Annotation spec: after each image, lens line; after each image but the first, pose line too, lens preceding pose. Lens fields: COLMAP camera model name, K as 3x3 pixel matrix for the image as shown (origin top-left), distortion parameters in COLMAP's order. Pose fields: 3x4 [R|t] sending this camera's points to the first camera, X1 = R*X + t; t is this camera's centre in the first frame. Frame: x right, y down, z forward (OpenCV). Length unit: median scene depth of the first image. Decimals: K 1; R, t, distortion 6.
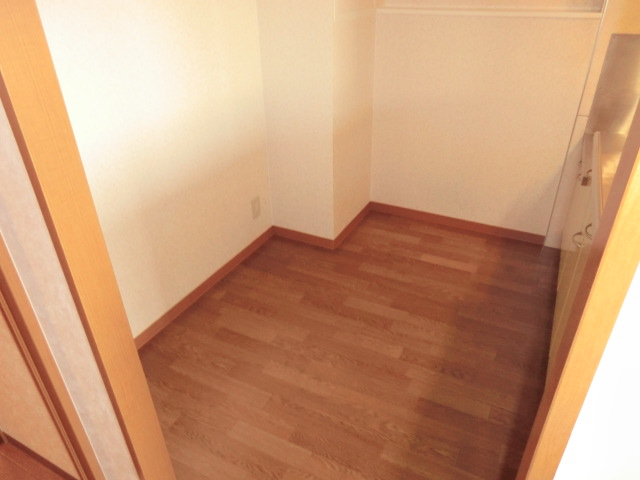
lens RADIAL K [[459.5, 0, 319.4], [0, 459.5, 236.0], [0, 0, 1]] dist [-0.092909, 0.093609]
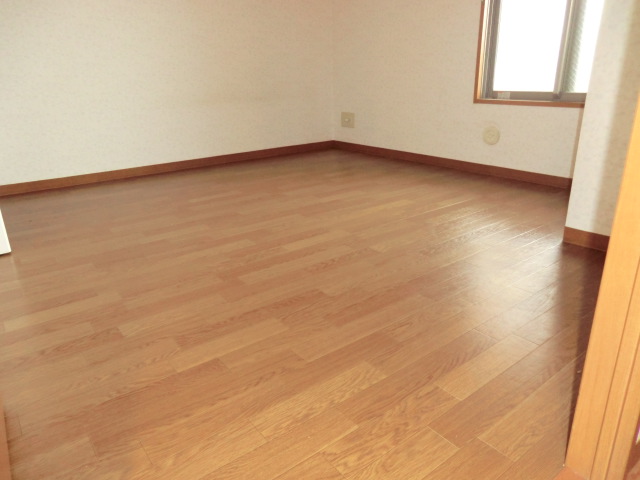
lens RADIAL K [[459.5, 0, 319.4], [0, 459.5, 236.0], [0, 0, 1]] dist [-0.092909, 0.093609]
pose [[-0.442478, 0.323853, -0.836261, 0.454563], [-0.418450, 0.750213, 0.511938, -0.234311], [0.793166, 0.576455, -0.196436, 1.064101]]
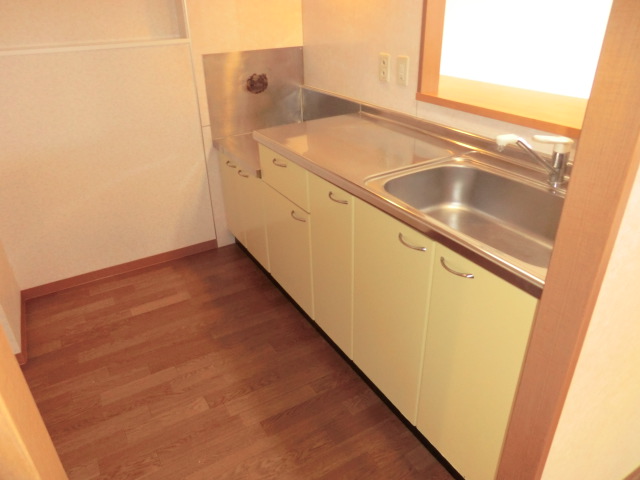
lens RADIAL K [[459.5, 0, 319.4], [0, 459.5, 236.0], [0, 0, 1]] dist [-0.092909, 0.093609]
pose [[0.552155, -0.385556, 0.739237, -0.203960], [0.434160, 0.889913, 0.139857, -0.061942], [-0.711779, 0.243724, 0.658763, 0.122505]]
